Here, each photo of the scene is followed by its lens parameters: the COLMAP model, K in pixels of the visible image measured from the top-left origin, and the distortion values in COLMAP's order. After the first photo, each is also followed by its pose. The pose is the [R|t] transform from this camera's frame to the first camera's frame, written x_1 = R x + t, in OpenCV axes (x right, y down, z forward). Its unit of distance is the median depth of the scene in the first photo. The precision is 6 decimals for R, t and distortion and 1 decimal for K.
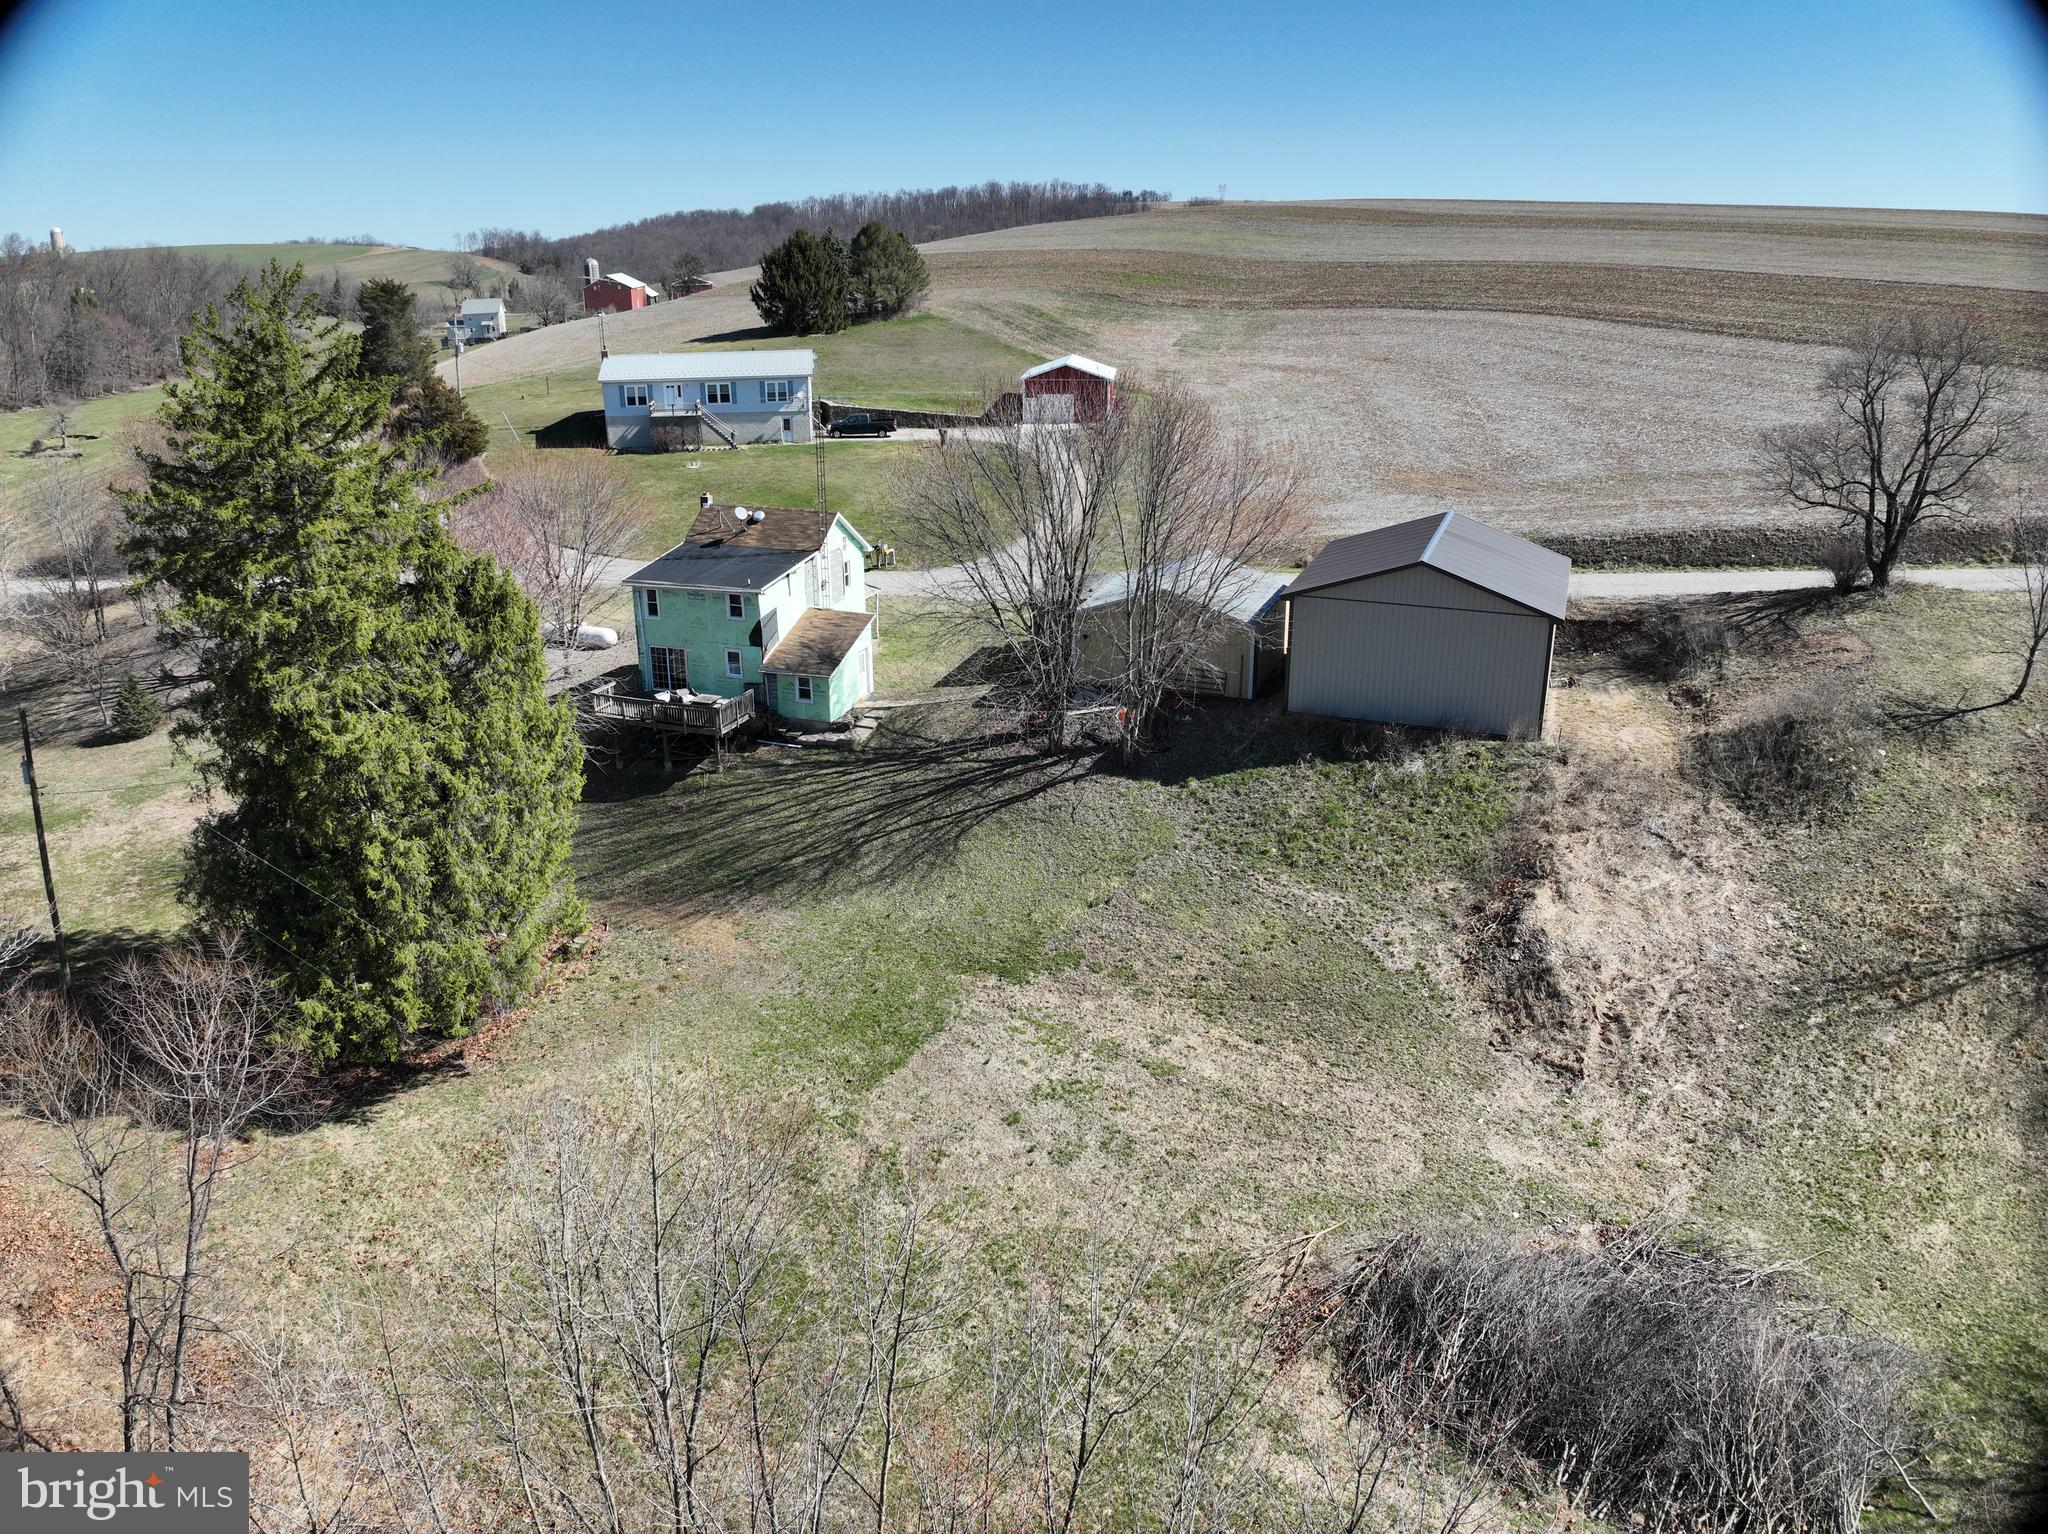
lens RADIAL K [[1445.4, 0, 1035.2], [0, 1445.4, 765.0], [0, 0, 1]] dist [-0.100588, -0.020692]
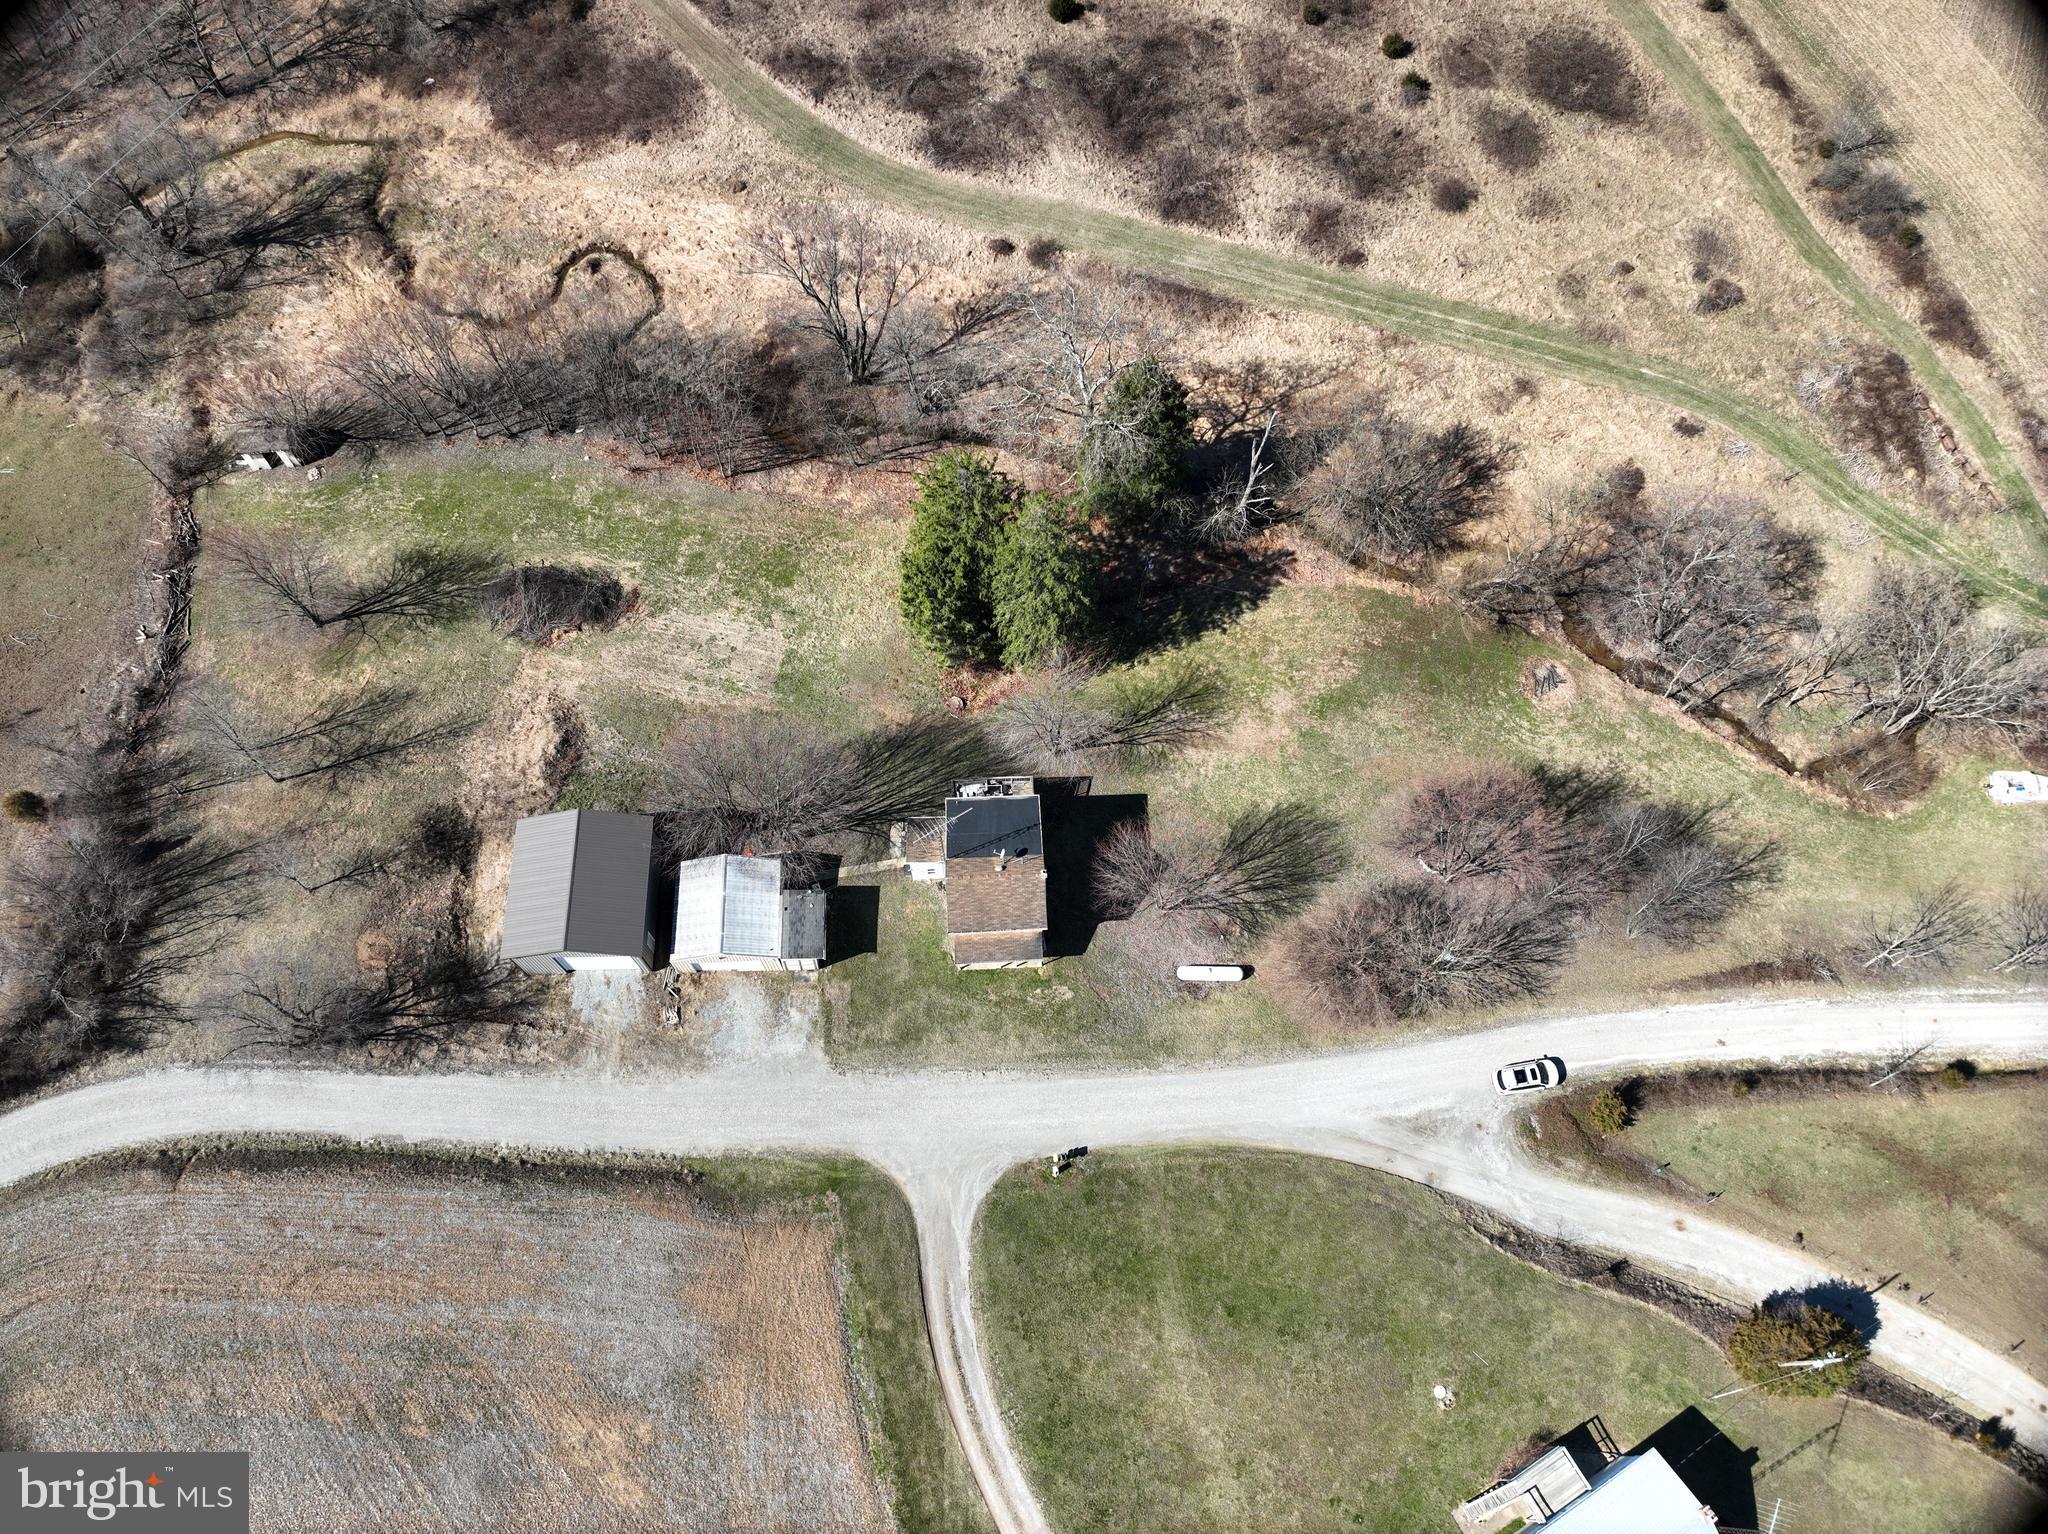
lens RADIAL K [[1445.4, 0, 1028.4], [0, 1445.4, 758.6], [0, 0, 1]] dist [-0.100588, -0.020692]
pose [[-0.921948, 0.351672, -0.162291, -0.005207], [-0.126039, 0.123798, 0.984270, -0.891755], [0.366232, 0.927901, -0.069811, 0.524897]]
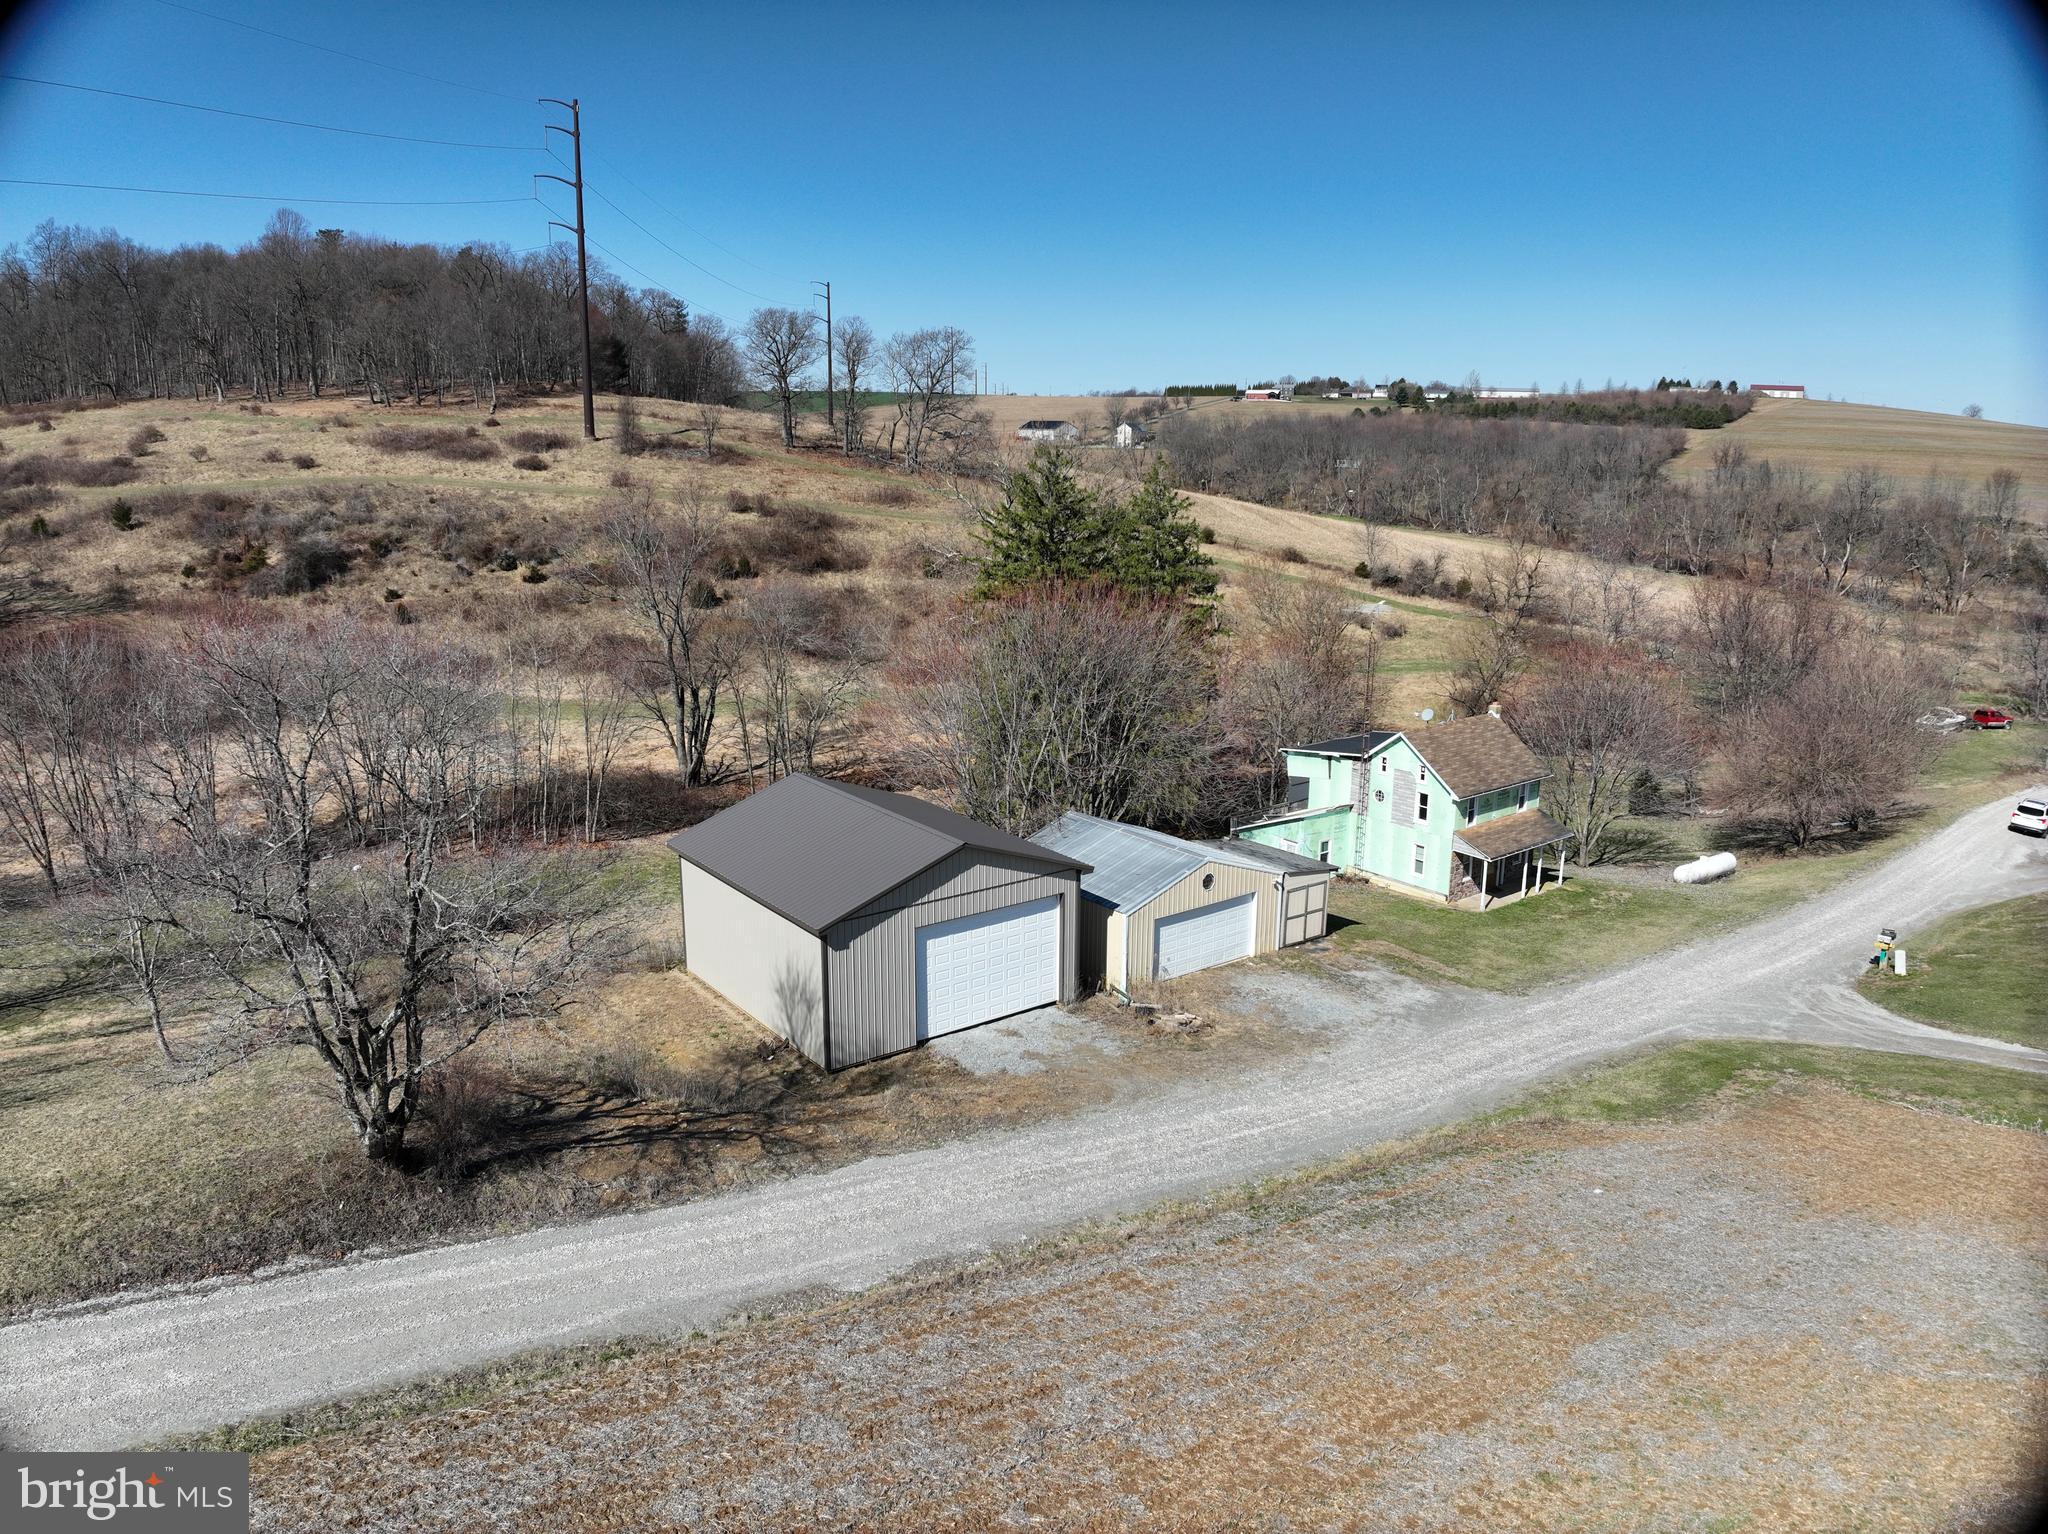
lens RADIAL K [[1445.4, 0, 1027.8], [0, 1445.4, 764.8], [0, 0, 1]] dist [-0.100588, -0.020692]
pose [[-0.530664, 0.200736, -0.823469, 0.407105], [-0.287265, 0.871453, 0.397554, -0.237726], [0.797417, 0.447521, -0.404784, 0.615989]]
